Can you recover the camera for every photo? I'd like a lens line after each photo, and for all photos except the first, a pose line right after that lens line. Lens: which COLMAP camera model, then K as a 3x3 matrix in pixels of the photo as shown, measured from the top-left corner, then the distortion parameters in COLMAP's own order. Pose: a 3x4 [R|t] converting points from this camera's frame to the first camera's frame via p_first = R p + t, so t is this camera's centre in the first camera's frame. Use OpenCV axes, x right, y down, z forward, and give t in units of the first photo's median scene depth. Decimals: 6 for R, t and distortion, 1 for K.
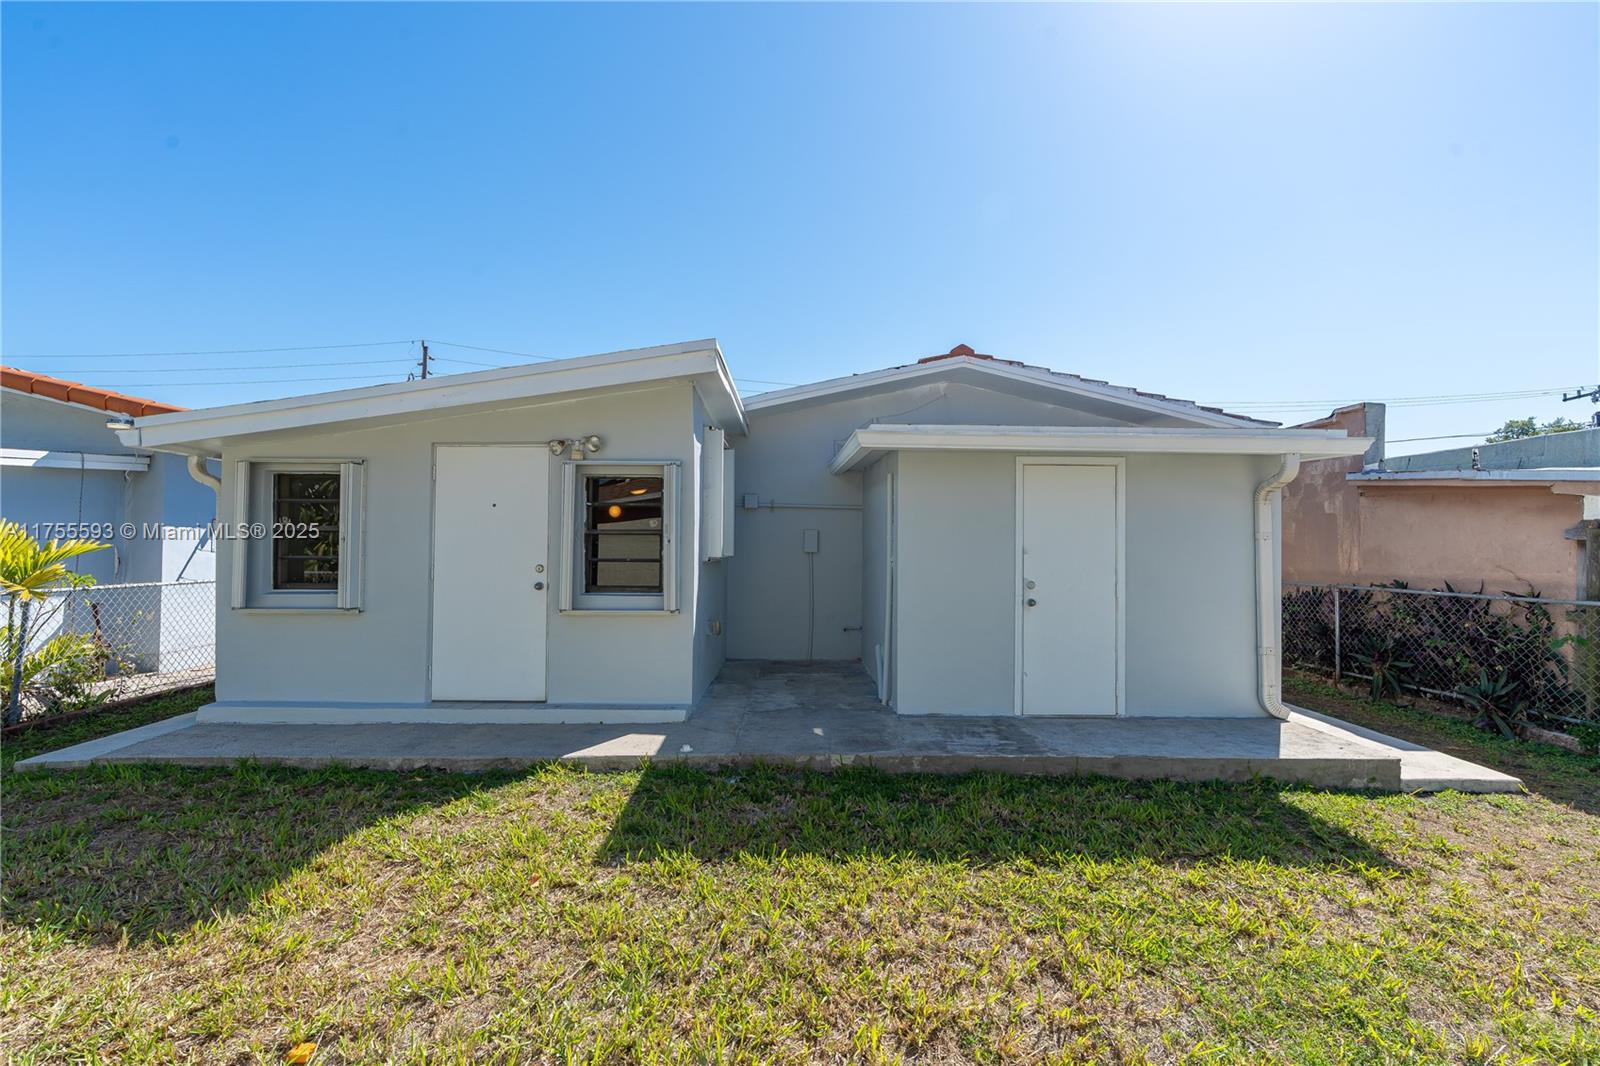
lens RADIAL K [[738.2, 0, 802.6], [0, 738.2, 533.0], [0, 0, 1]] dist [-0.018668, 0.008730]
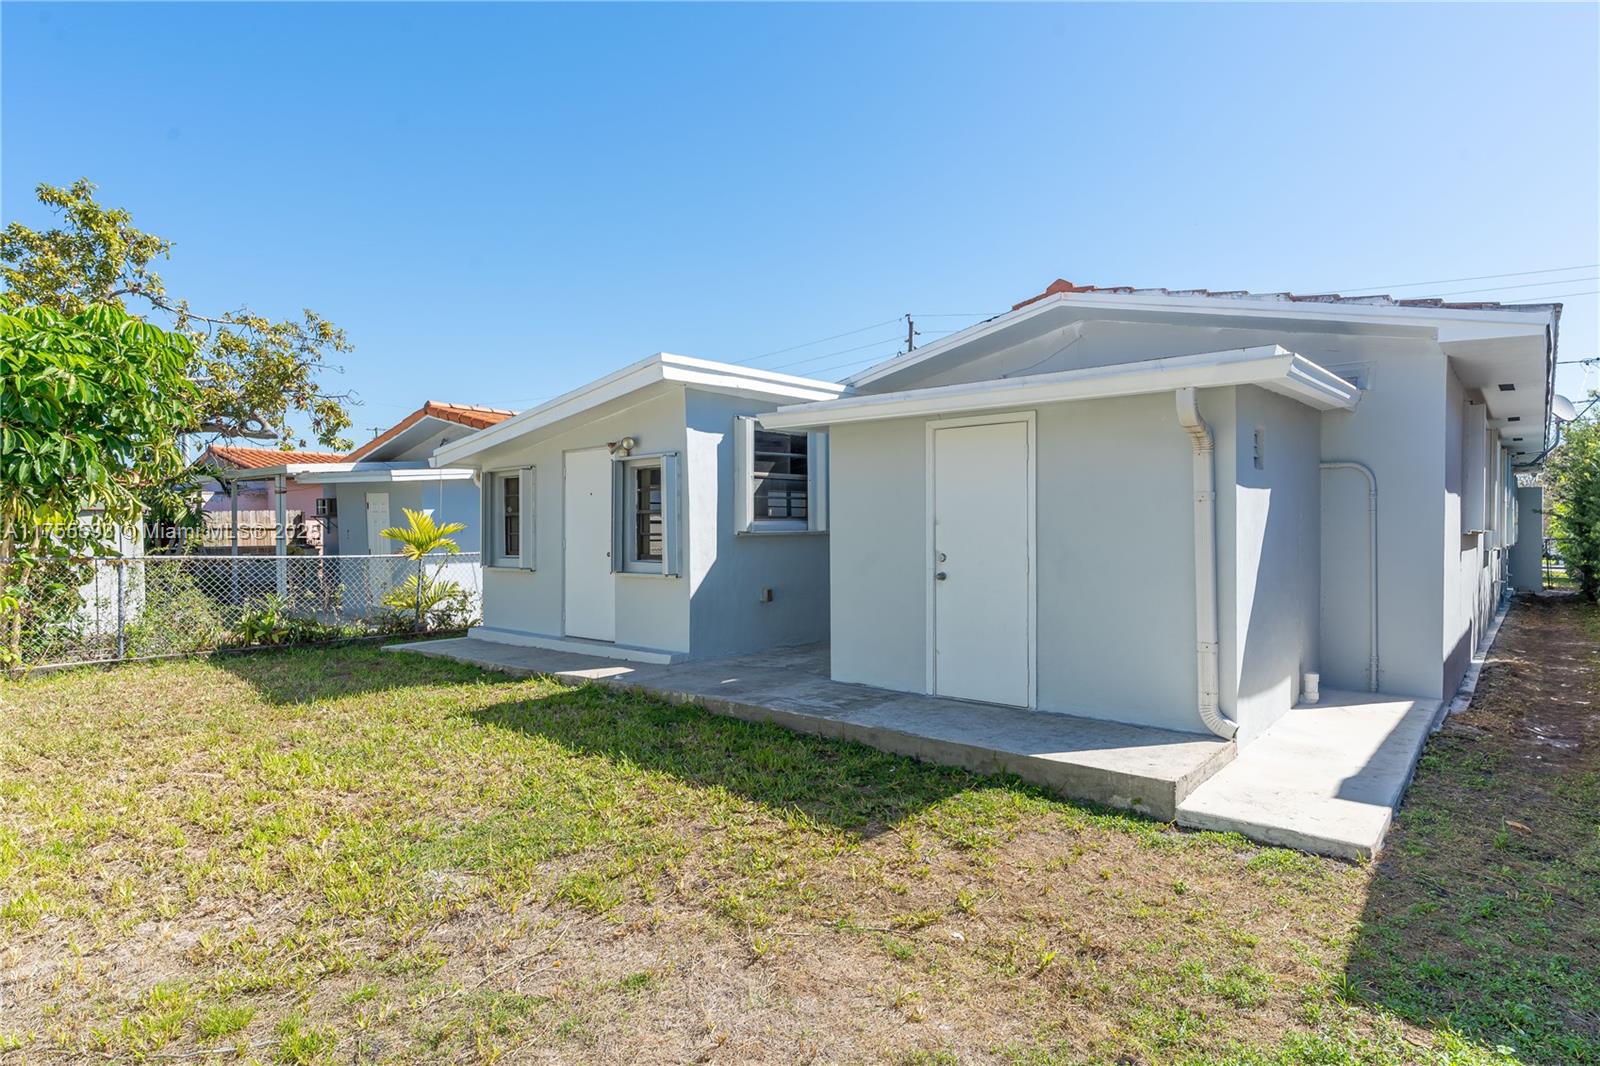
lens RADIAL K [[895.4, 0, 796.0], [0, 895.4, 534.3], [0, 0, 1]] dist [0.001084, 0.000062]
pose [[0.746278, -0.007616, -0.665591, 0.931126], [0.025994, 0.999505, 0.017708, 0.016108], [0.665127, -0.030517, 0.746107, 0.028341]]
